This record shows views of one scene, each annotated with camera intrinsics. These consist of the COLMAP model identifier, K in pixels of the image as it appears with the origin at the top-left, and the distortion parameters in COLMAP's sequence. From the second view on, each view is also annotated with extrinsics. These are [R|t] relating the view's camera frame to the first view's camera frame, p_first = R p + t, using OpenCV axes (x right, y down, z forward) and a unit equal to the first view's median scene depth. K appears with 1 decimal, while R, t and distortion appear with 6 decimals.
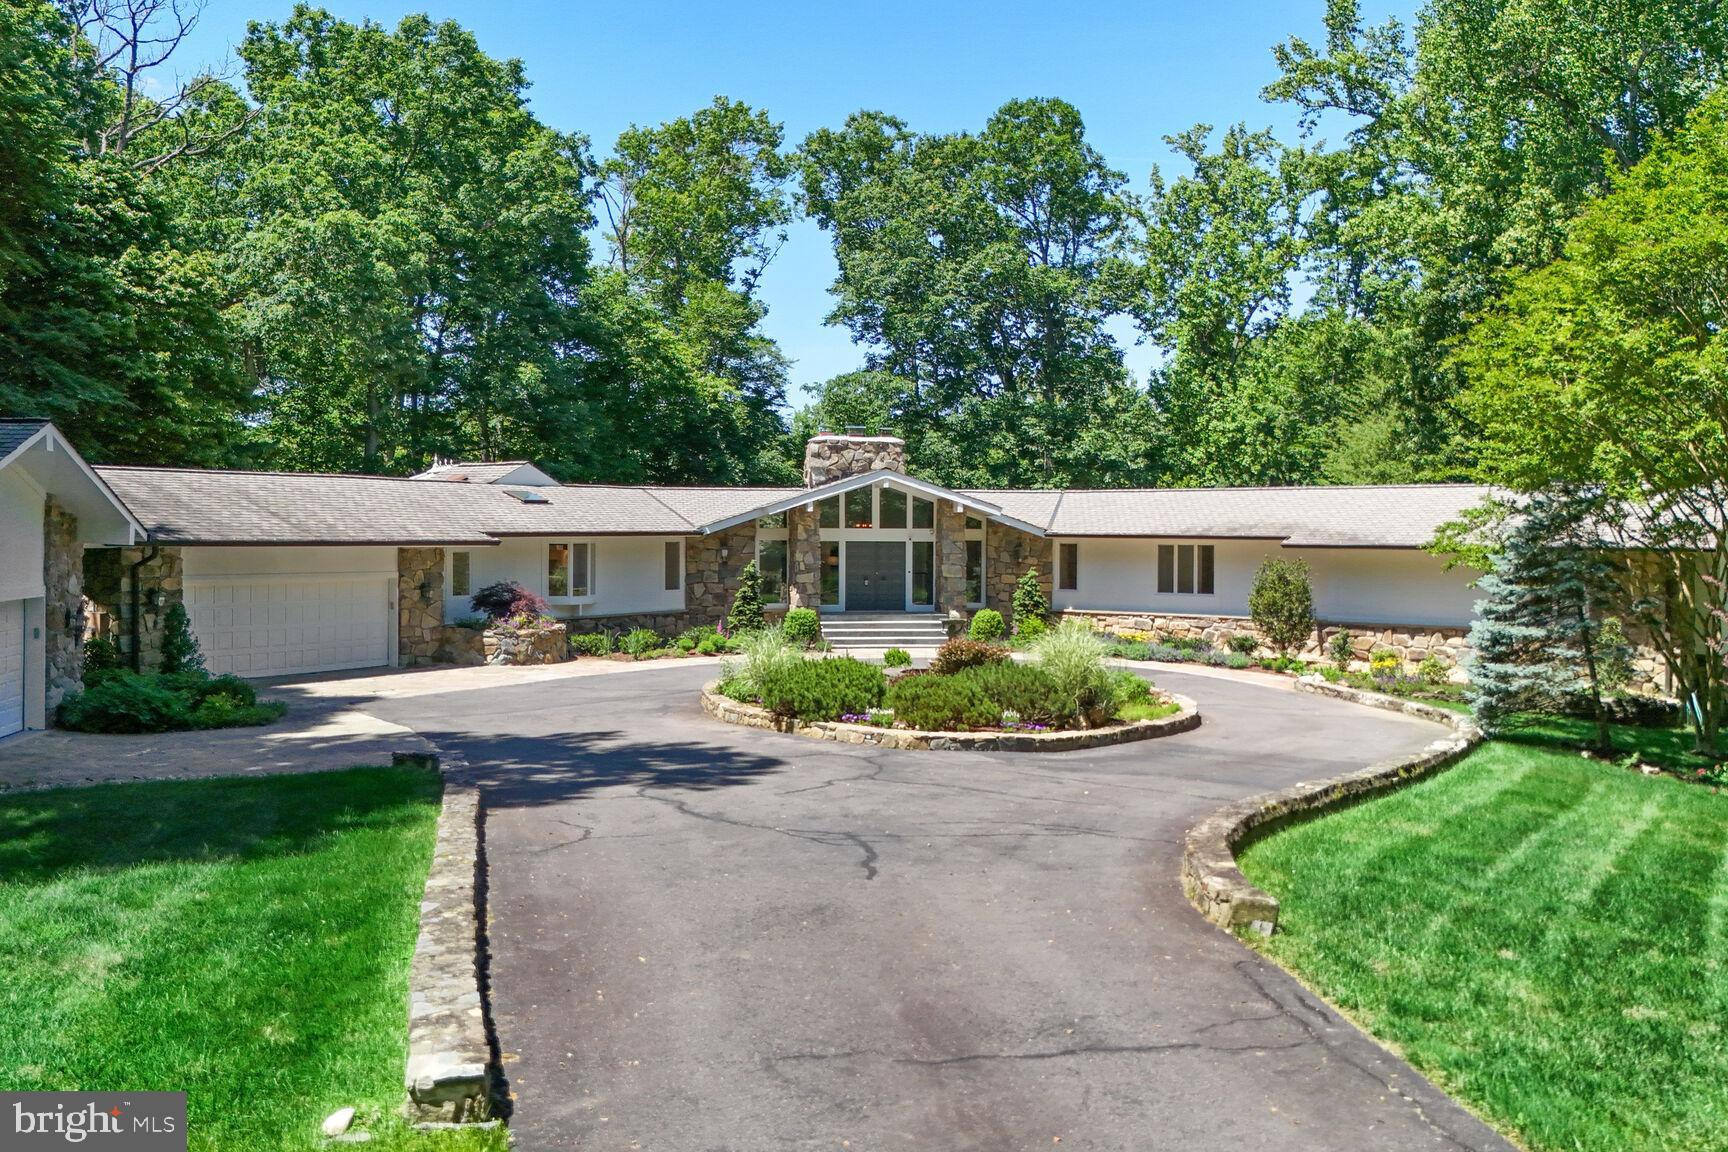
lens RADIAL K [[1298.7, 0, 806.3], [0, 1298.7, 489.0], [0, 0, 1]] dist [0.095733, -0.003039]
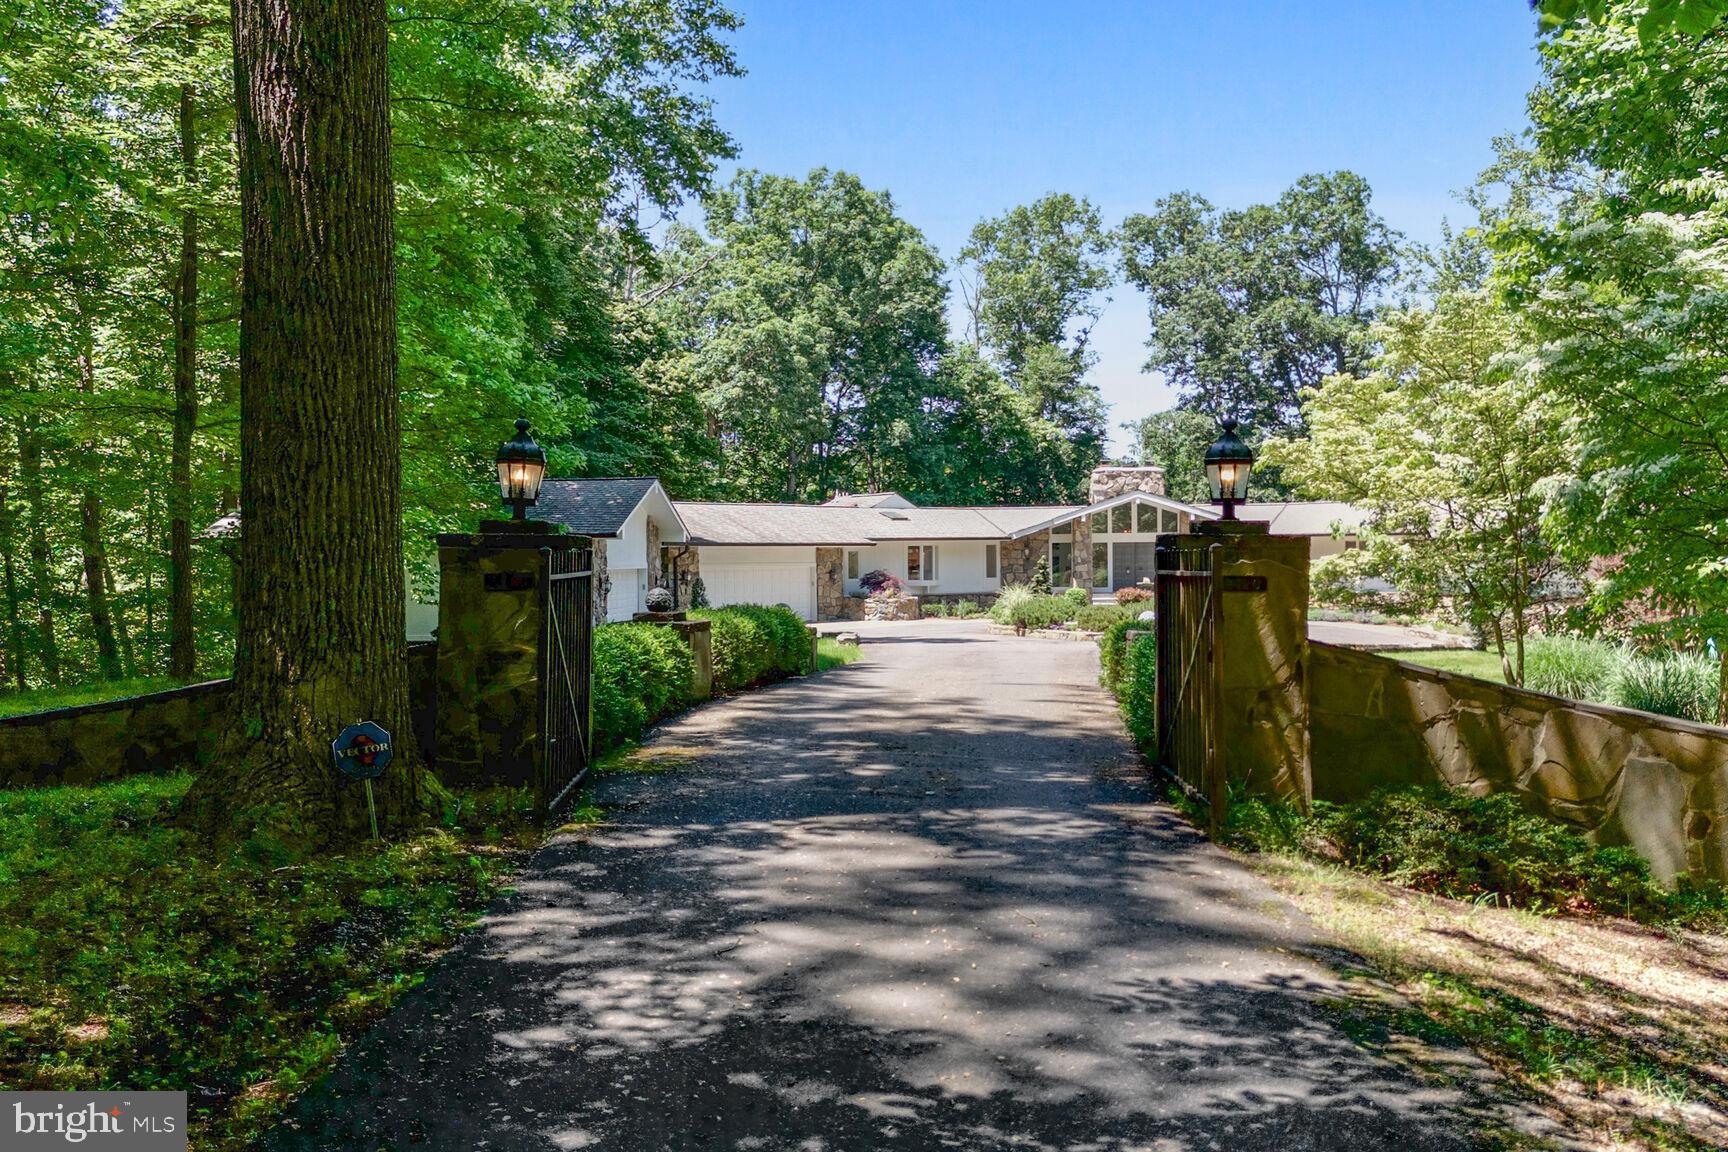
lens RADIAL K [[1170.3, 0, 860.0], [0, 1170.3, 582.2], [0, 0, 1]] dist [0.046431, -0.000121]
pose [[0.966964, -0.006269, -0.254836, 0.053213], [0.020928, 0.998275, 0.054851, 0.004568], [0.254053, -0.058372, 0.965427, -0.184409]]
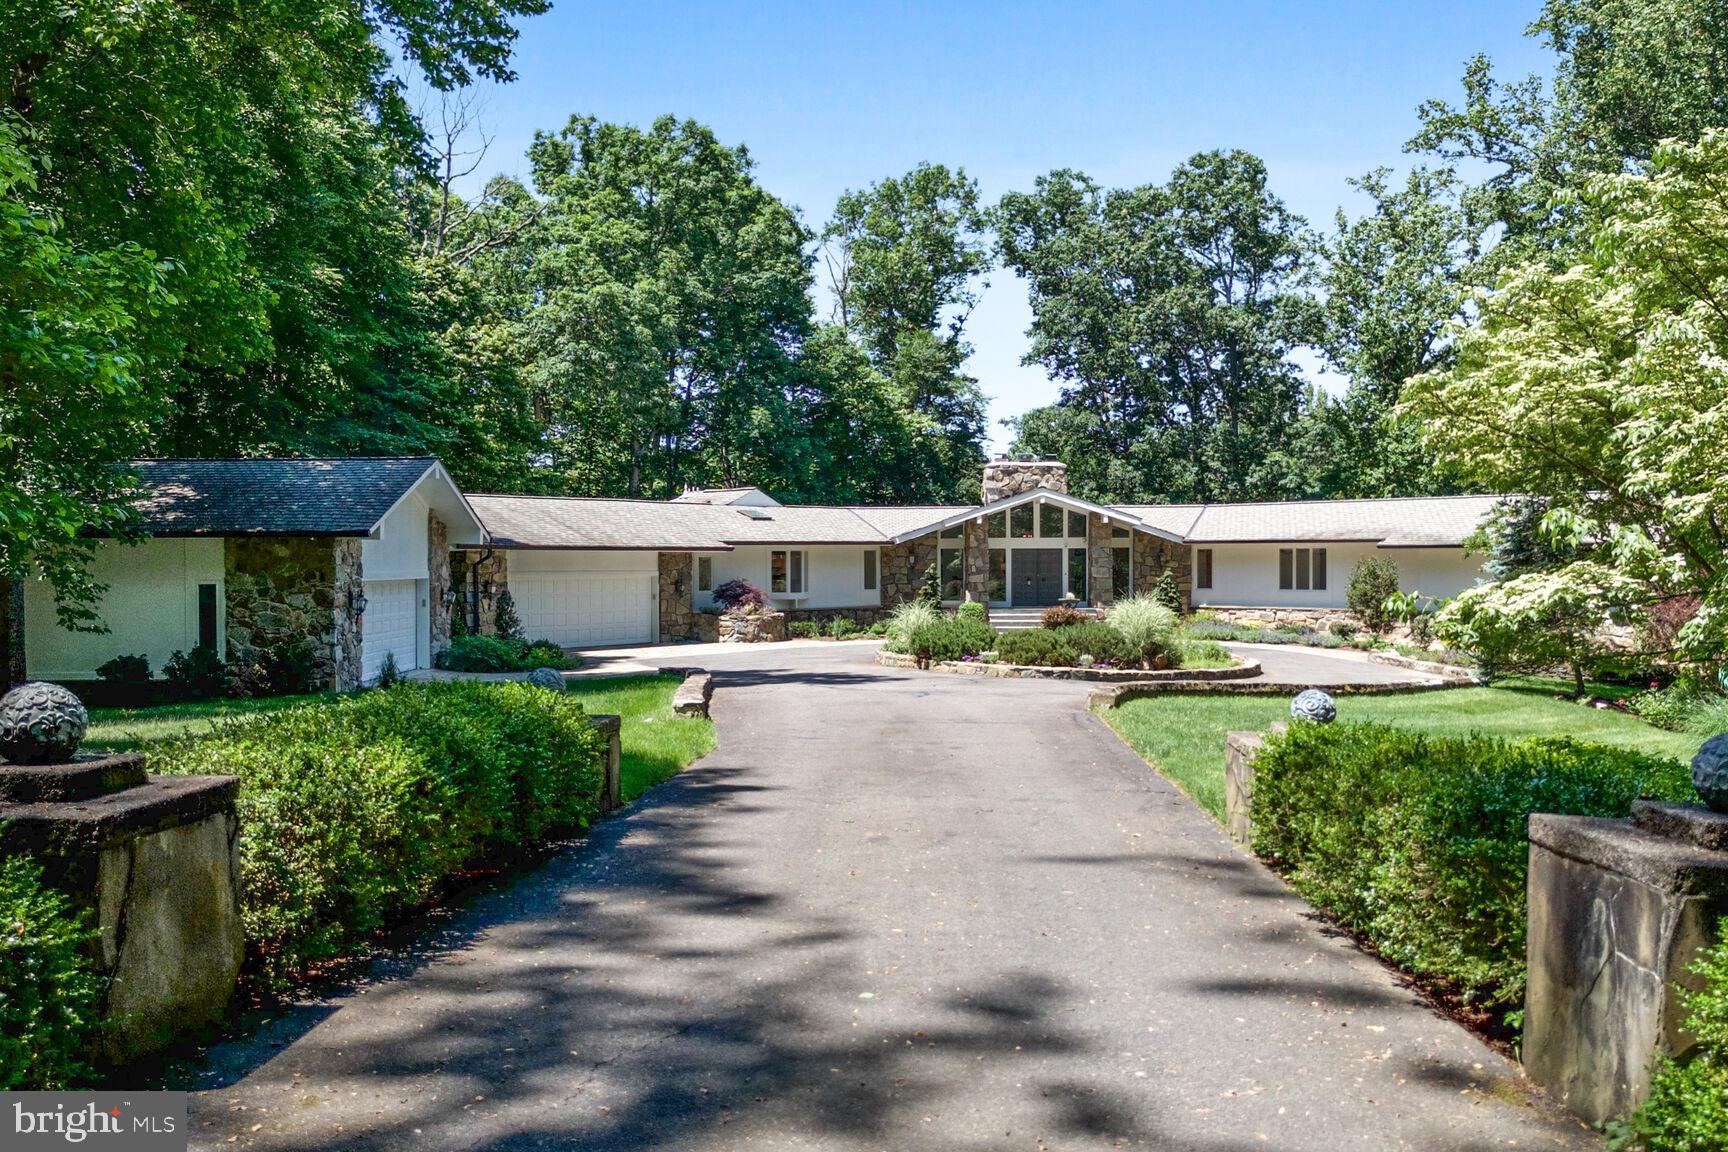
lens RADIAL K [[1220.9, 0, 864.0], [0, 1220.9, 576.0], [0, 0, 1]] dist [0.039631, -0.001862]
pose [[0.991007, -0.005193, -0.133706, 0.027316], [0.011448, 0.998874, 0.046049, 0.007020], [0.133316, -0.047165, 0.989951, -0.087057]]
